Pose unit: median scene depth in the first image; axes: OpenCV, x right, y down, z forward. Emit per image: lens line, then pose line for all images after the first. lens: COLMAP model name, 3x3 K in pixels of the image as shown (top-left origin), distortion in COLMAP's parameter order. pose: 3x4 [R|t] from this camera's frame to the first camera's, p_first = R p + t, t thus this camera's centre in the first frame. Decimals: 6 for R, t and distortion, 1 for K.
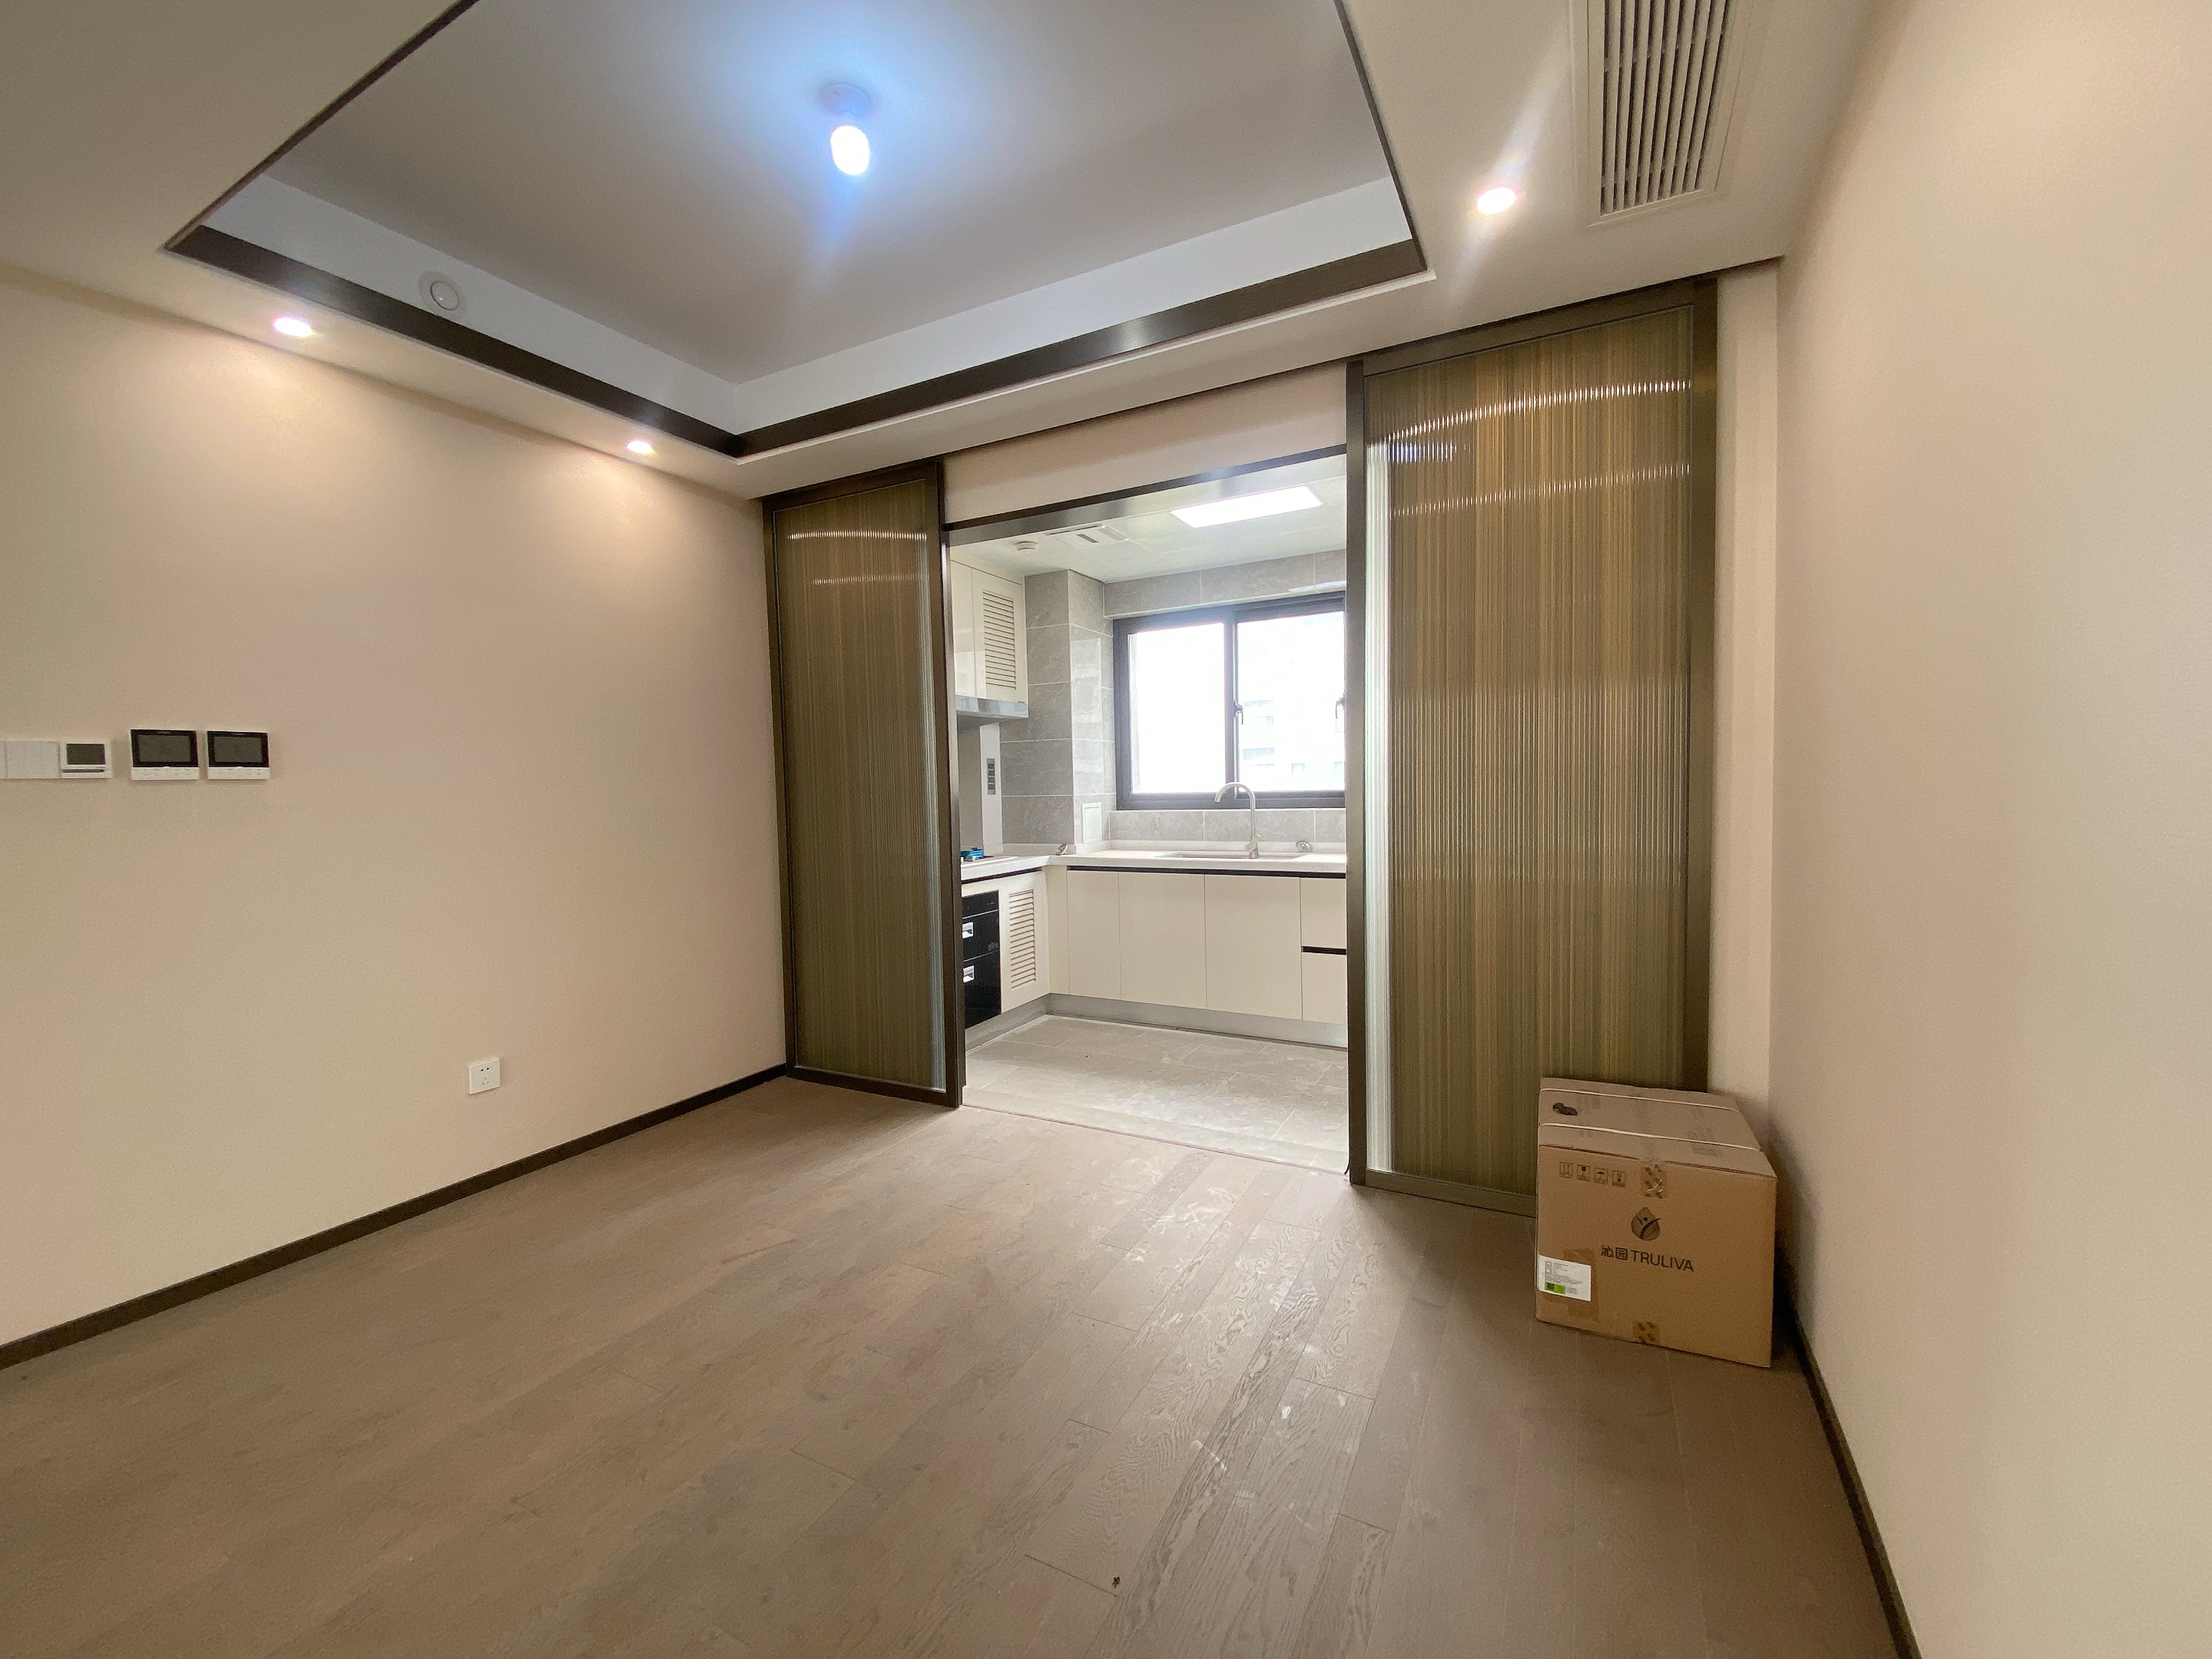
lens RADIAL K [[896.5, 0, 1096.9], [0, 896.5, 843.8], [0, 0, 1]] dist [0.001369, 0.000485]
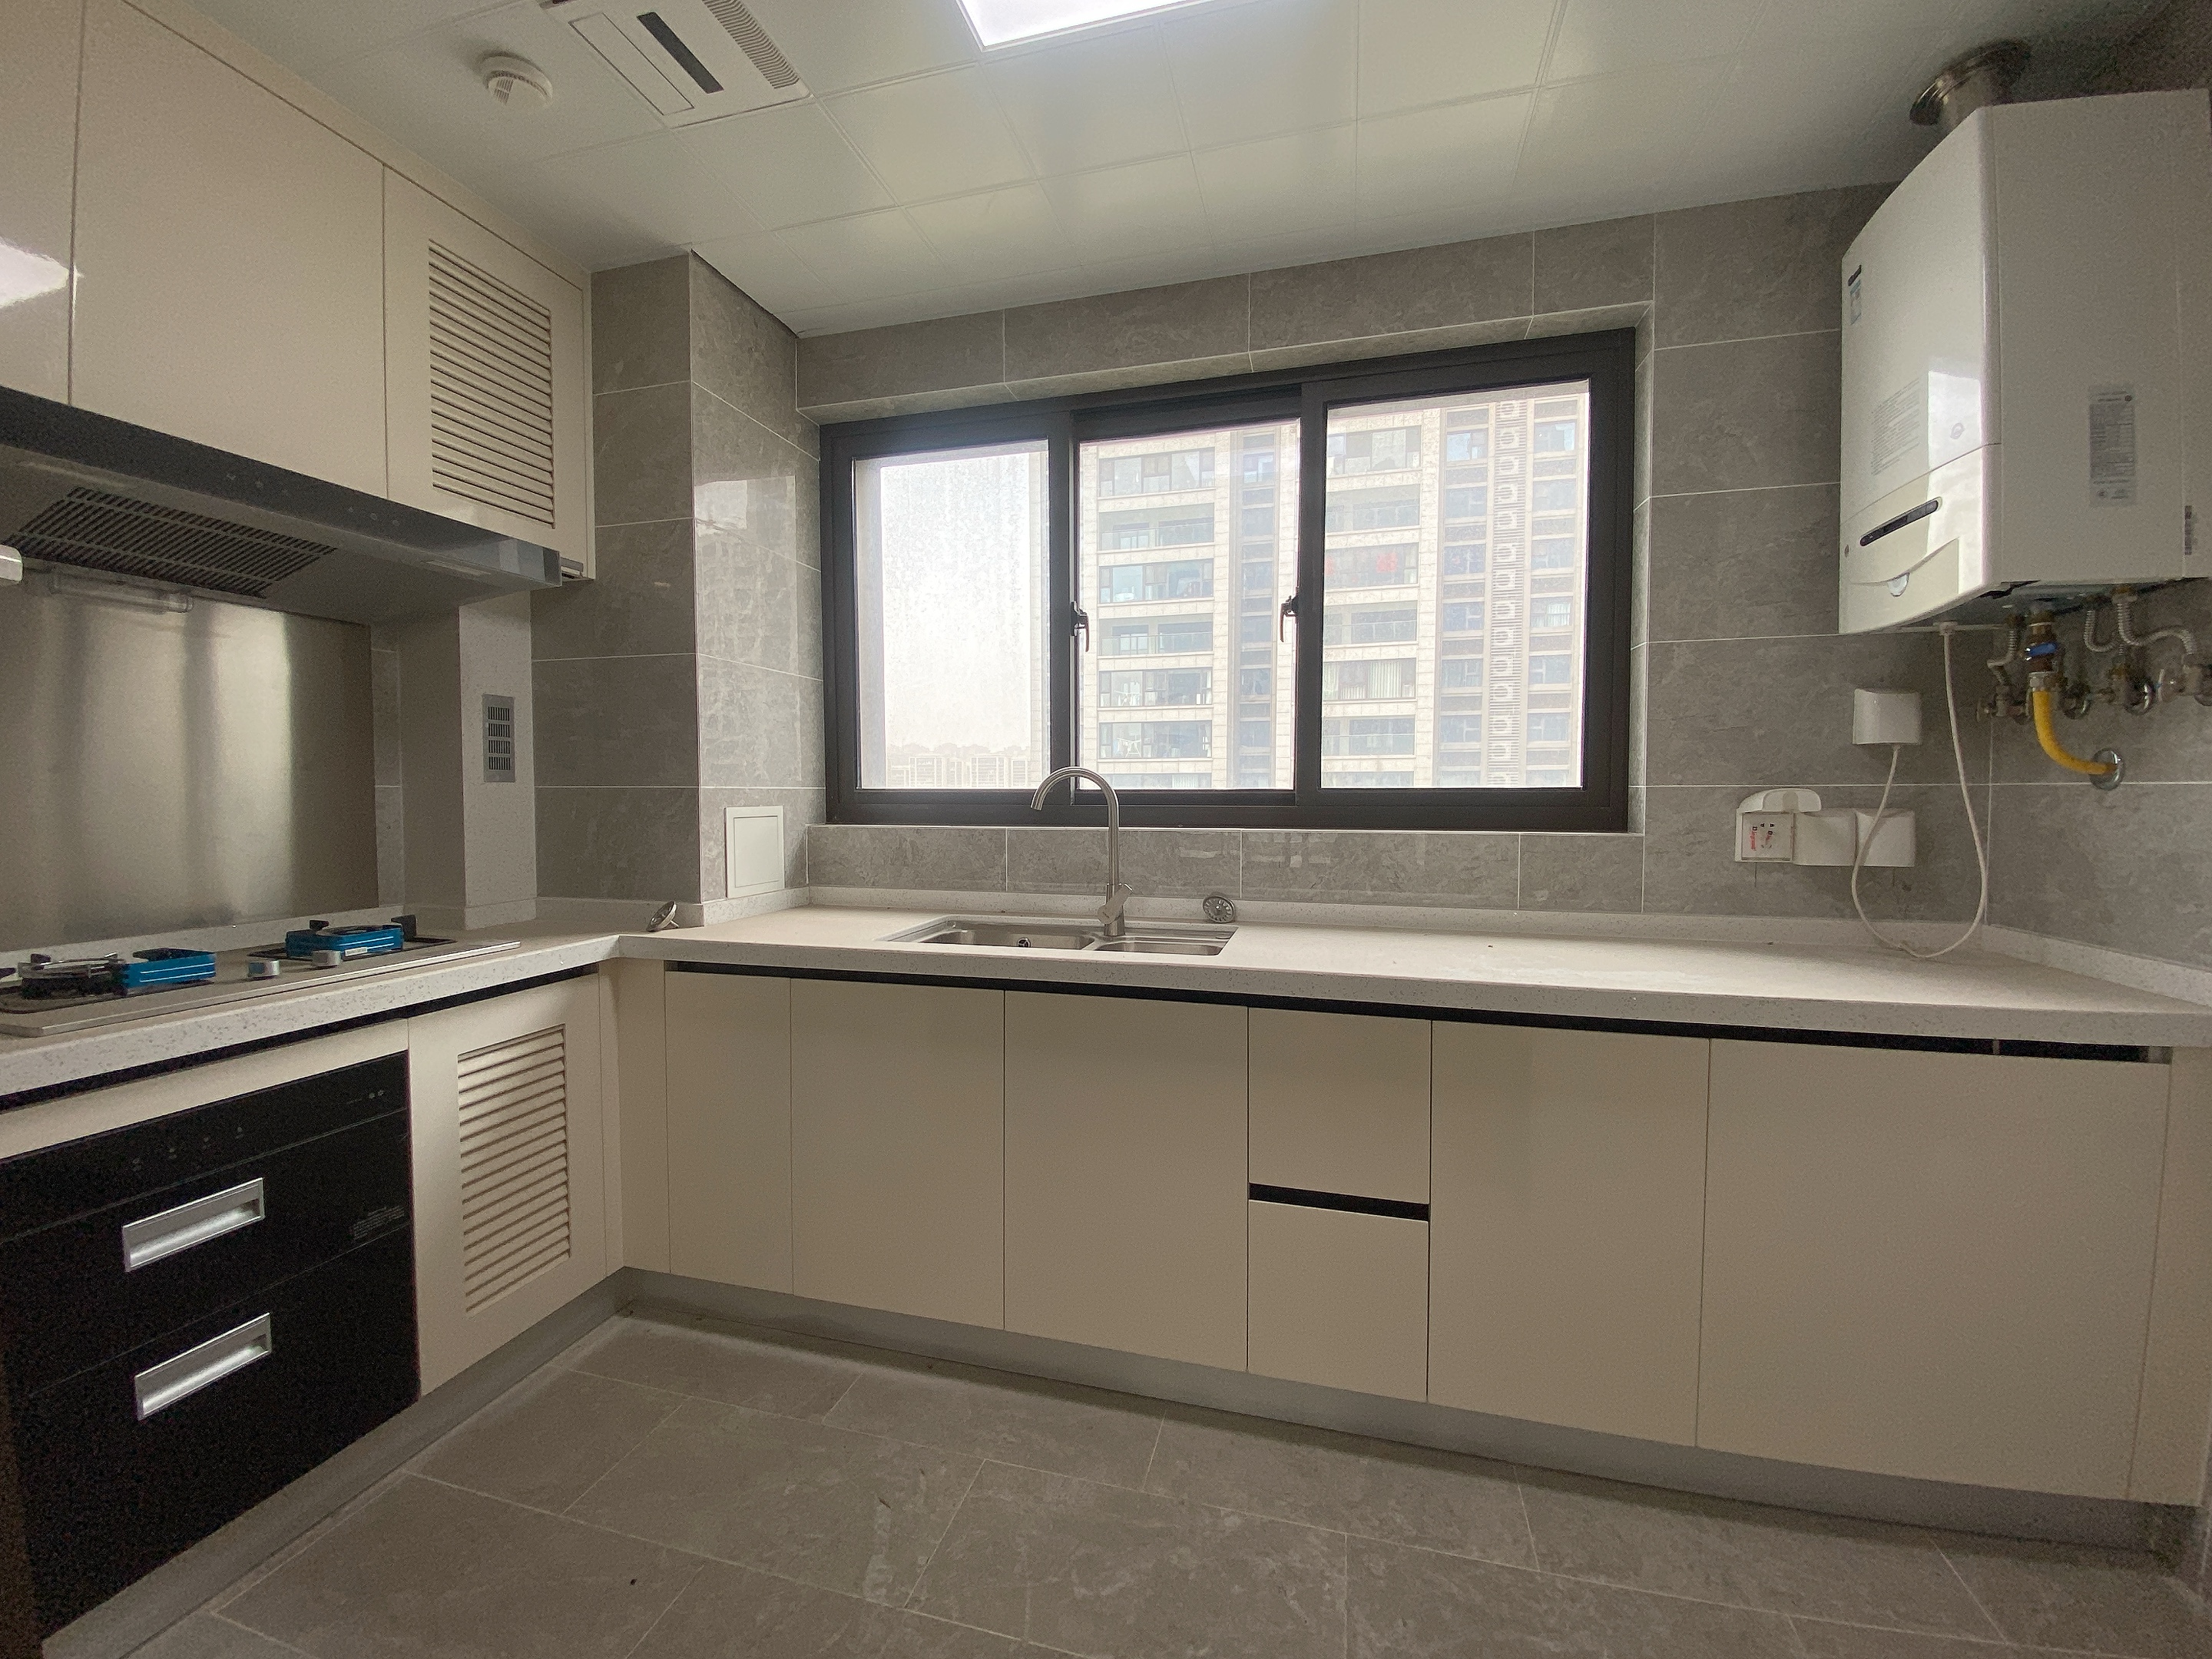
lens RADIAL K [[896.5, 0, 1109.4], [0, 896.5, 849.3], [0, 0, 1]] dist [0.001369, 0.000485]
pose [[0.975884, 0.008474, 0.218124, 0.070787], [-0.008277, 0.999964, -0.001819, -0.025352], [-0.218131, -0.000031, 0.975919, 0.537670]]
